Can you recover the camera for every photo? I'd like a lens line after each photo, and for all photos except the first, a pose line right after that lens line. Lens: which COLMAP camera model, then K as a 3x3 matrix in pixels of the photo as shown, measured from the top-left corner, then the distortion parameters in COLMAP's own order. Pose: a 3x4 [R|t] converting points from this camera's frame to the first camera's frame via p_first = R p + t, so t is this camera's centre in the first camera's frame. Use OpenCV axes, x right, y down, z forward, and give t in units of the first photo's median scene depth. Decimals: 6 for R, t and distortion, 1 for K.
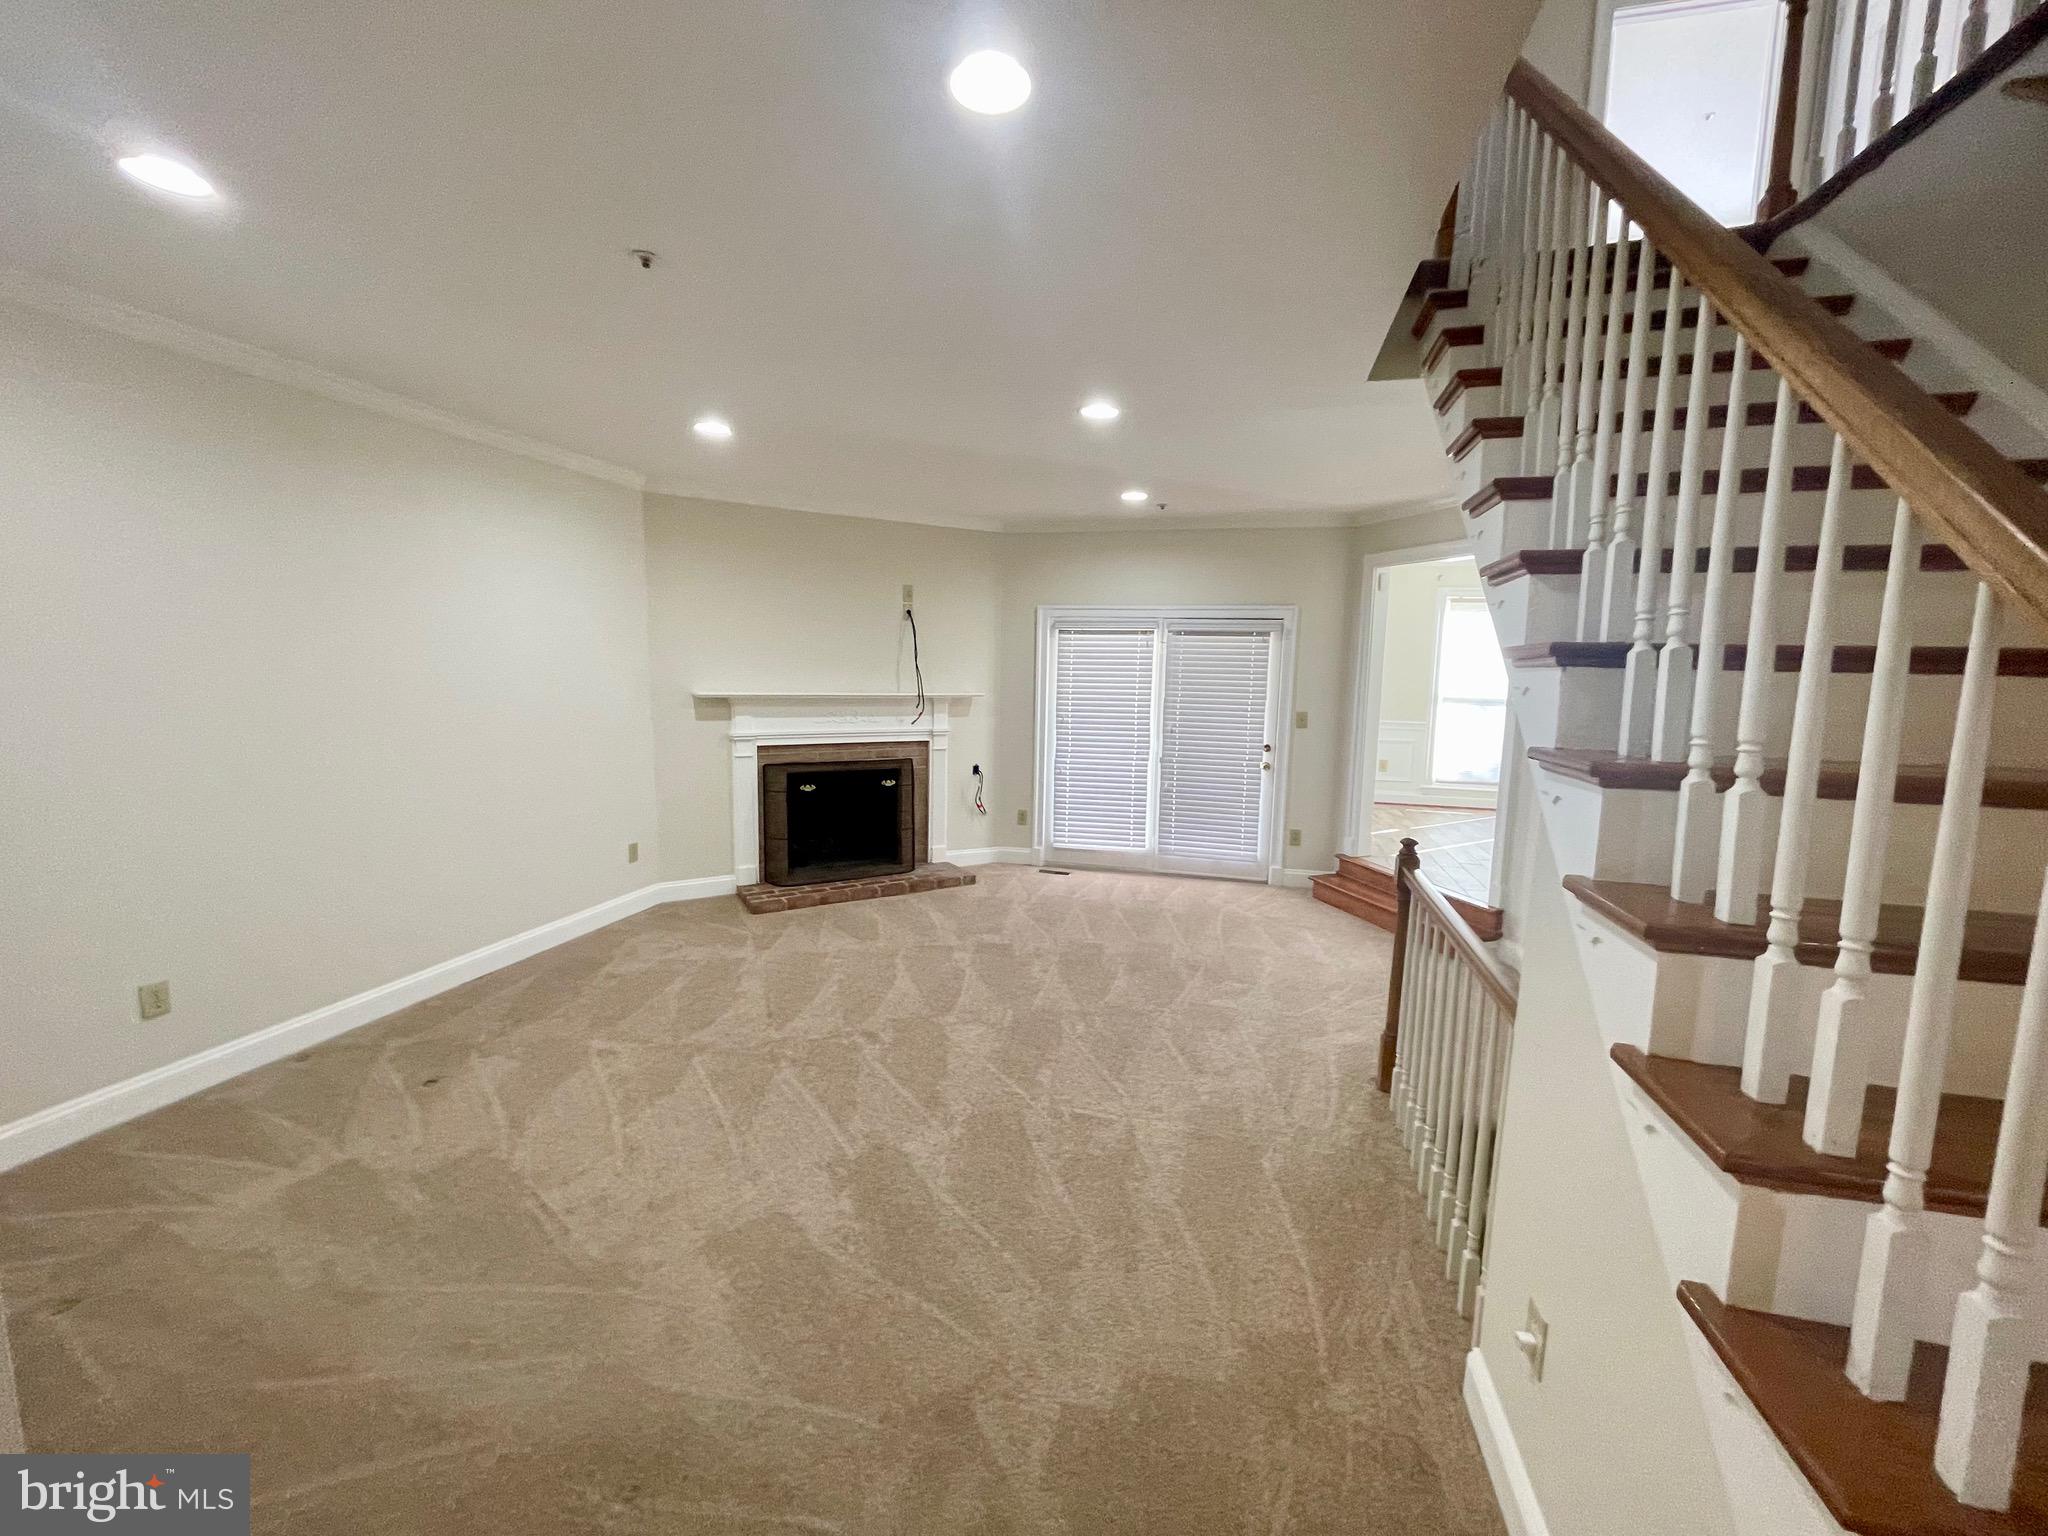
lens RADIAL K [[824.7, 0, 1020.3], [0, 824.7, 759.1], [0, 0, 1]] dist [0.000814, 0.001579]
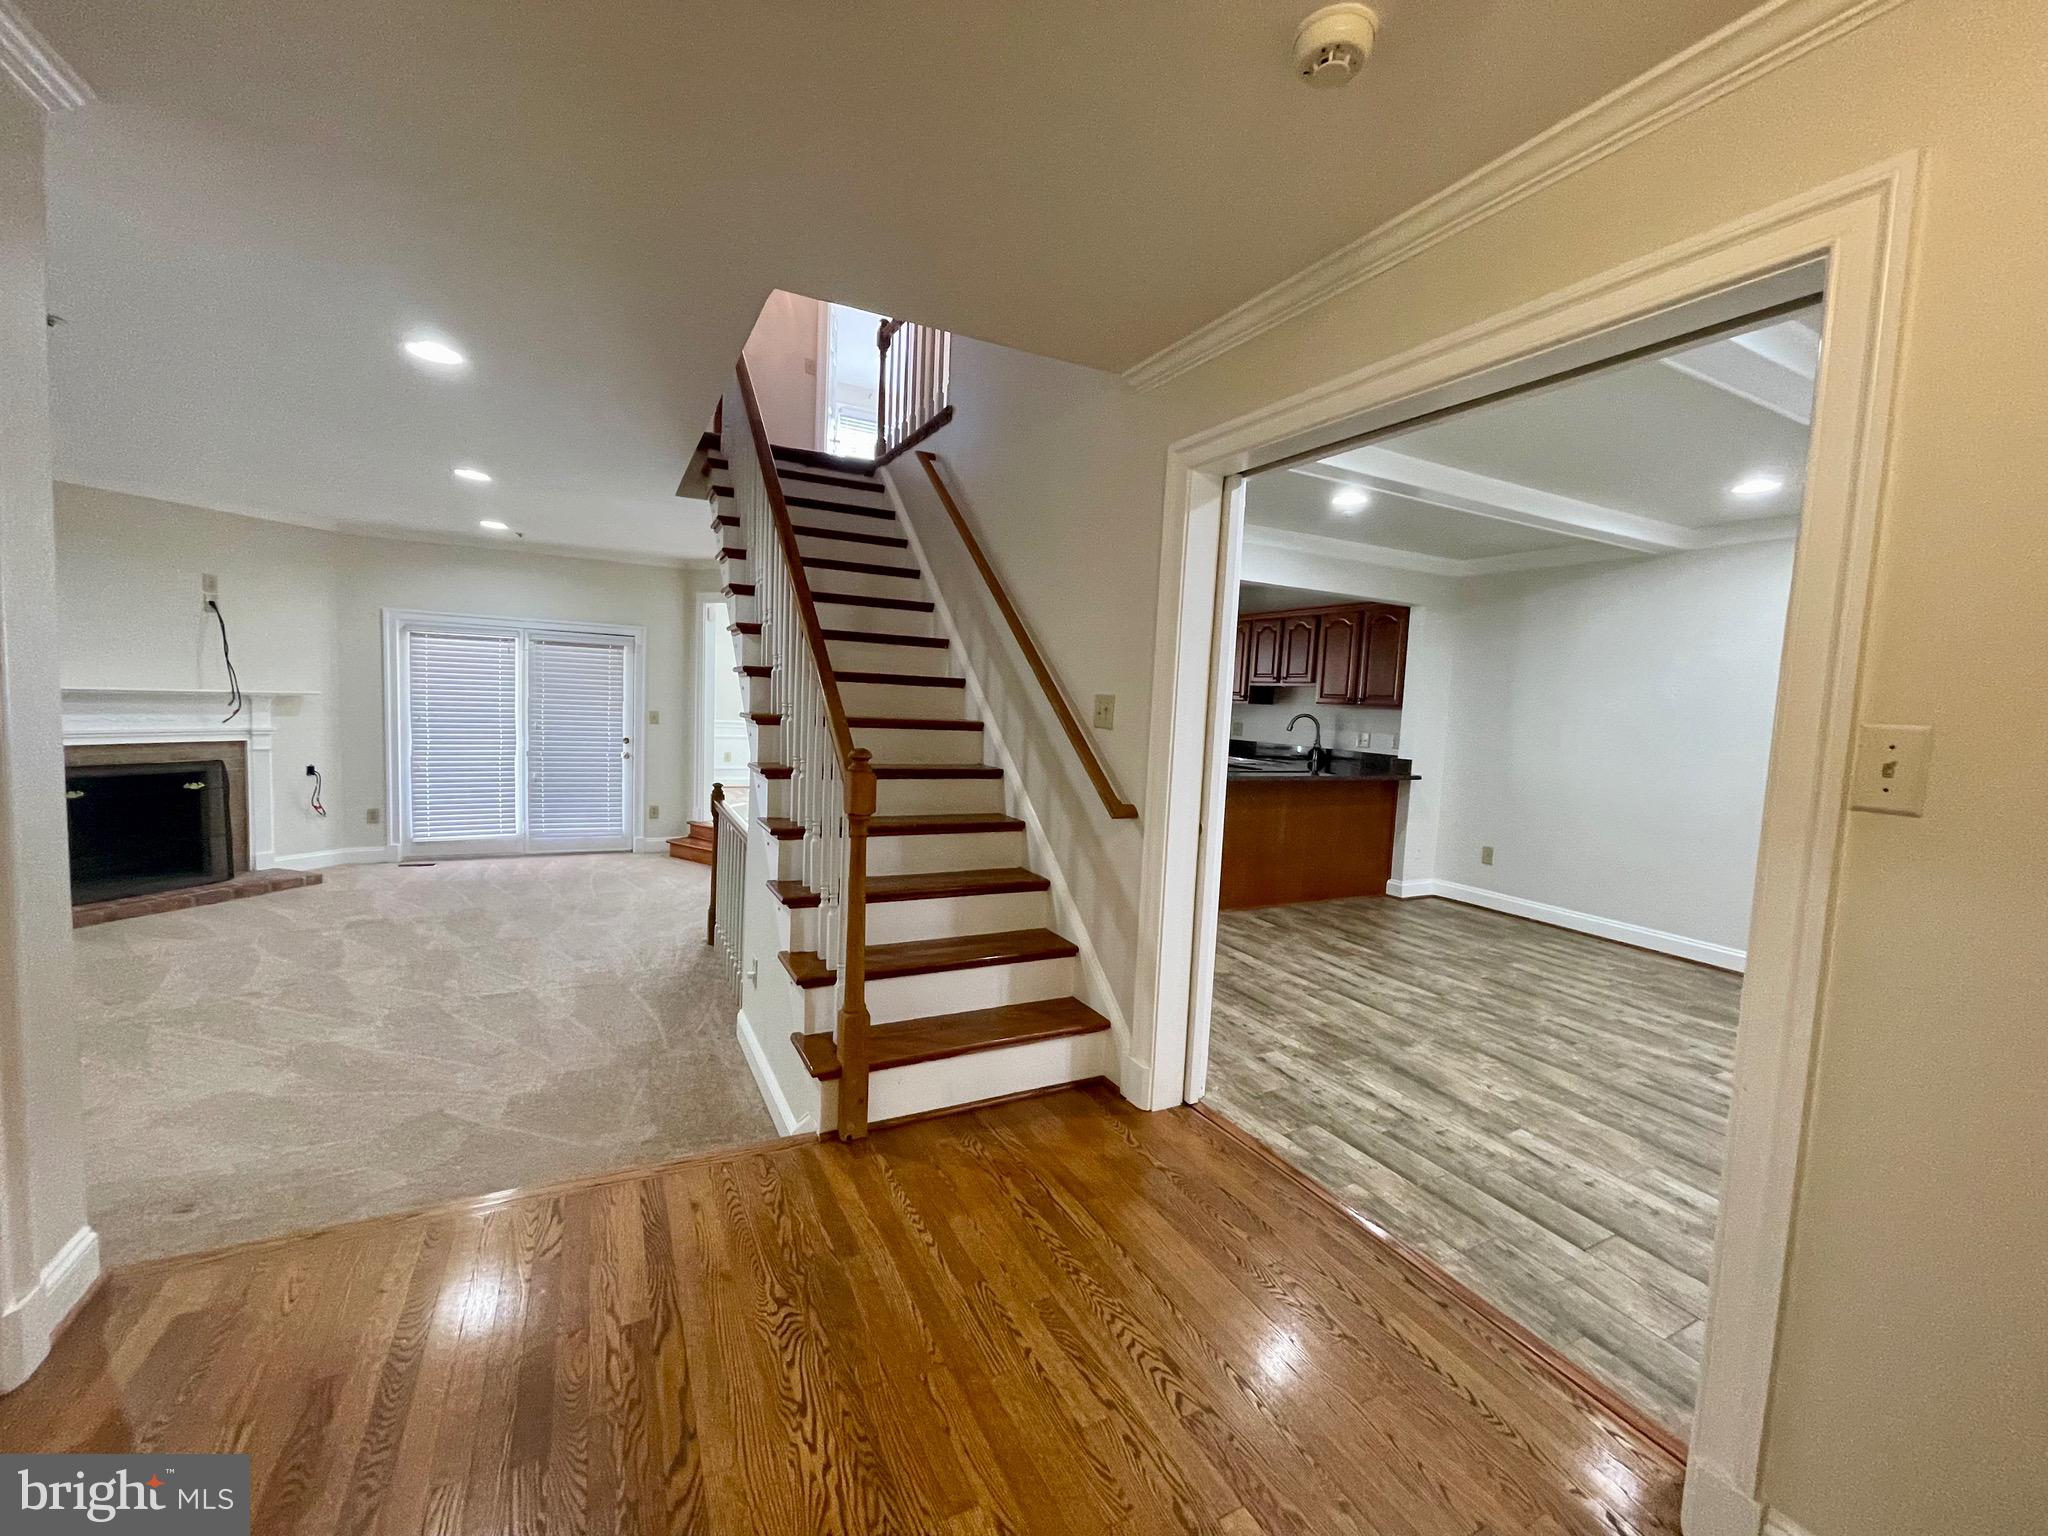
lens RADIAL K [[824.7, 0, 1017.7], [0, 824.7, 773.4], [0, 0, 1]] dist [0.000814, 0.001579]
pose [[0.748346, -0.044712, 0.661800, -0.084884], [0.043467, 0.998887, 0.018334, 0.039888], [-0.661883, 0.015046, 0.749456, -0.324402]]
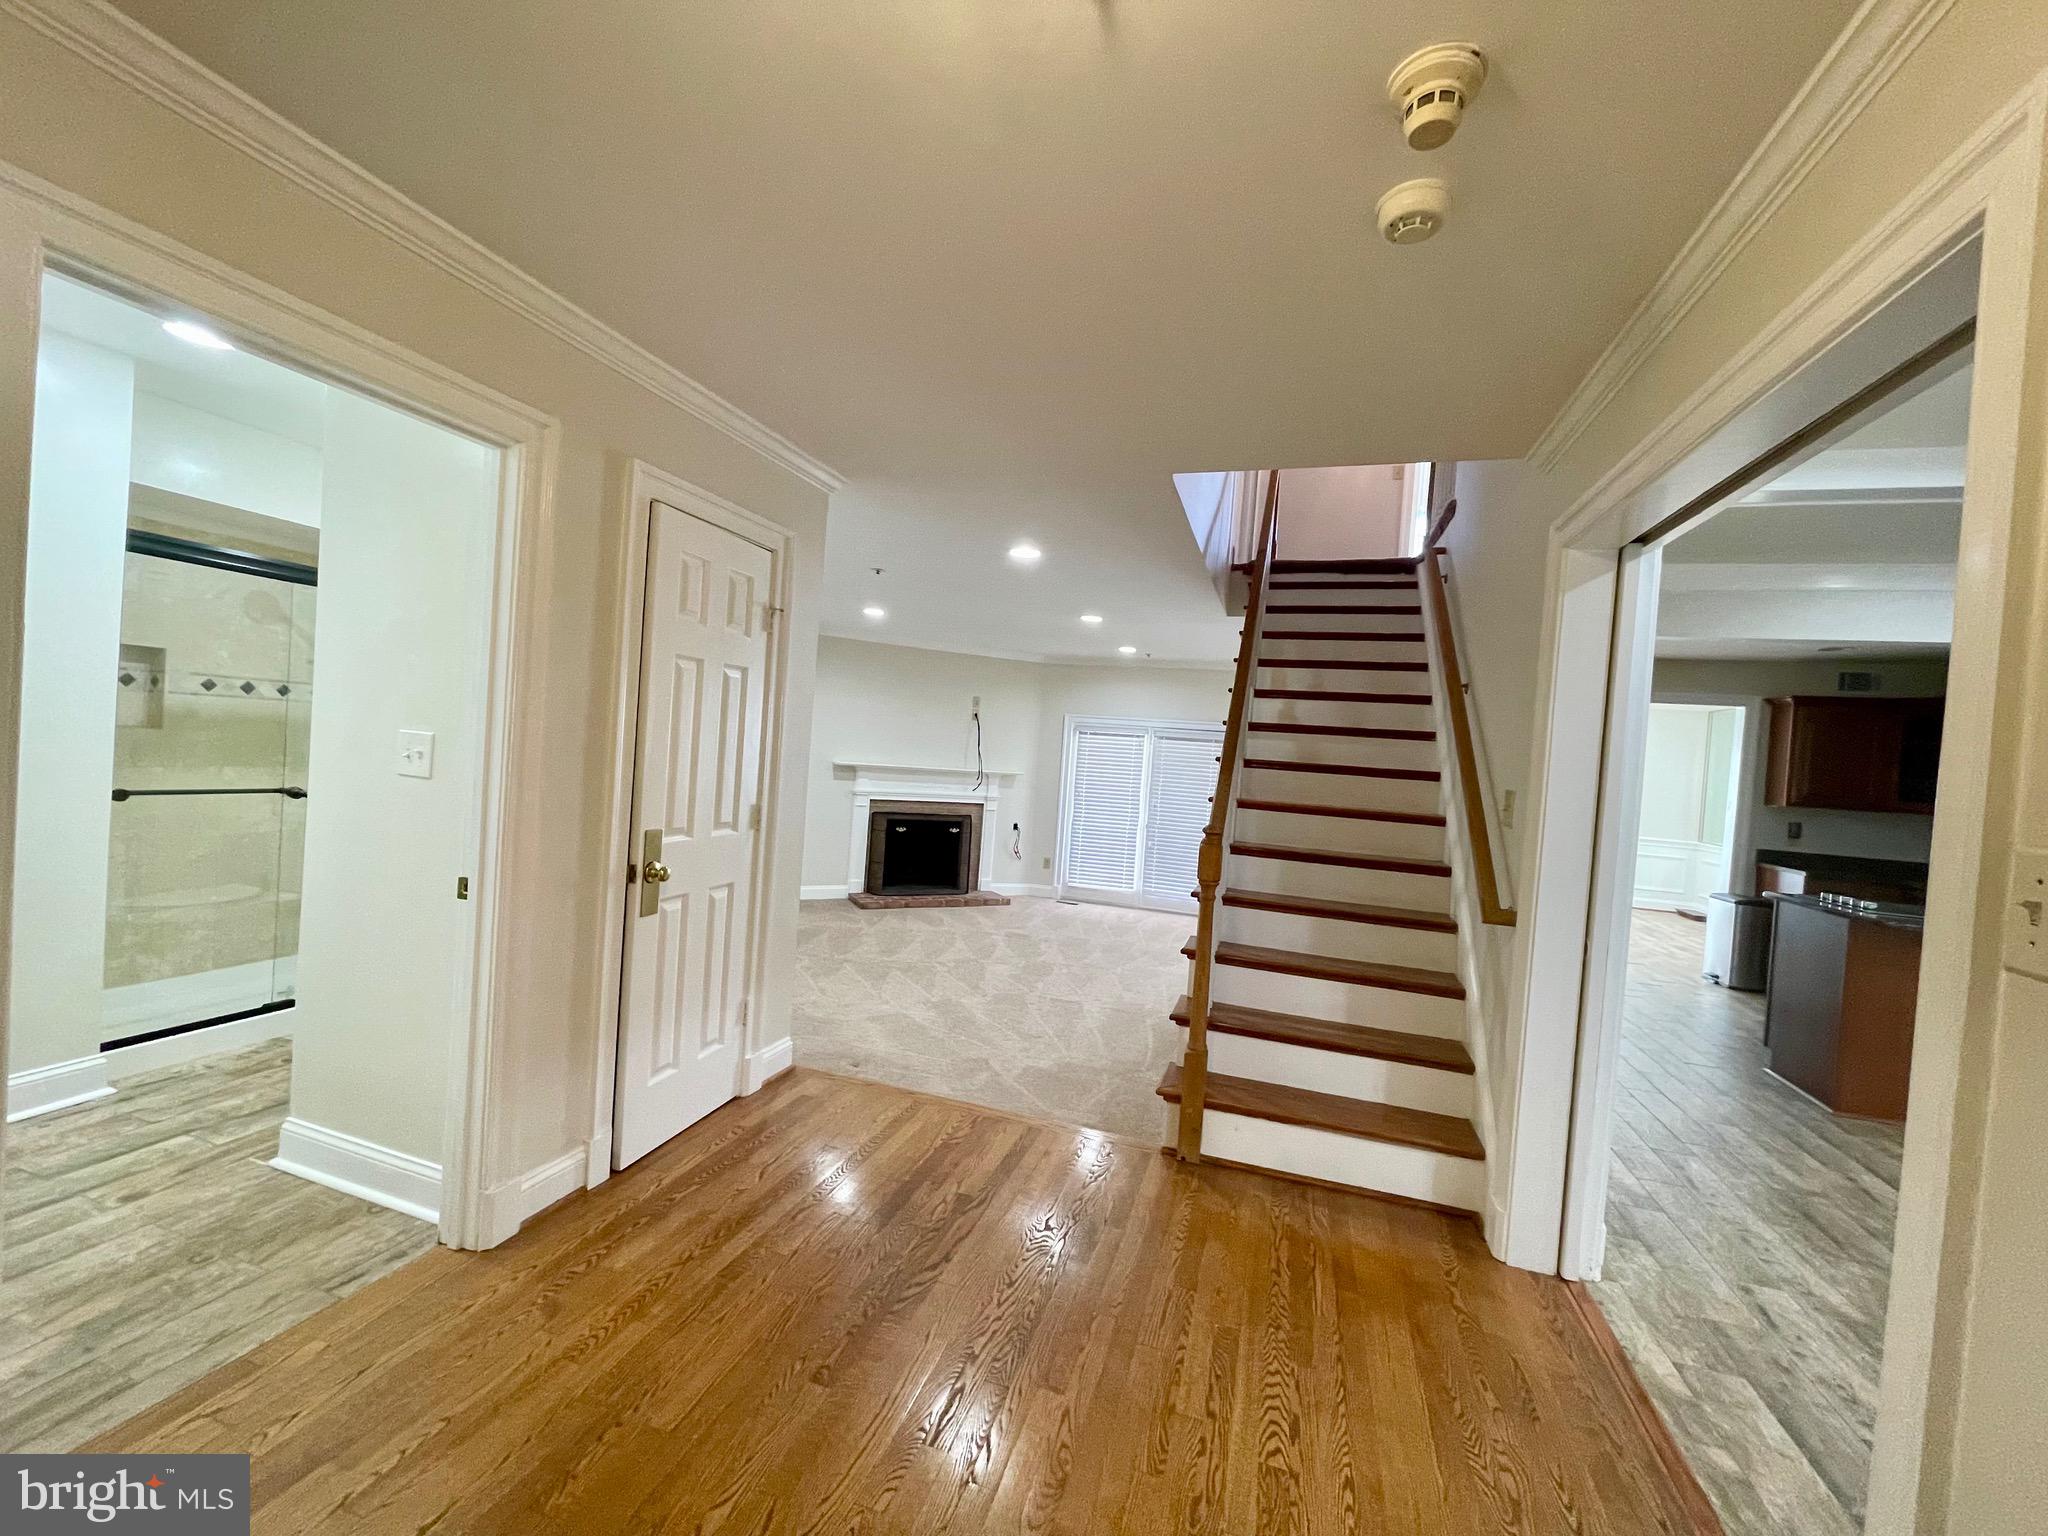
lens RADIAL K [[824.7, 0, 1021.5], [0, 824.7, 773.3], [0, 0, 1]] dist [0.000814, 0.001579]
pose [[0.996647, 0.052787, -0.062521, 0.044994], [-0.058117, 0.994533, -0.086757, 0.050077], [0.057600, 0.090099, 0.994266, -0.463436]]
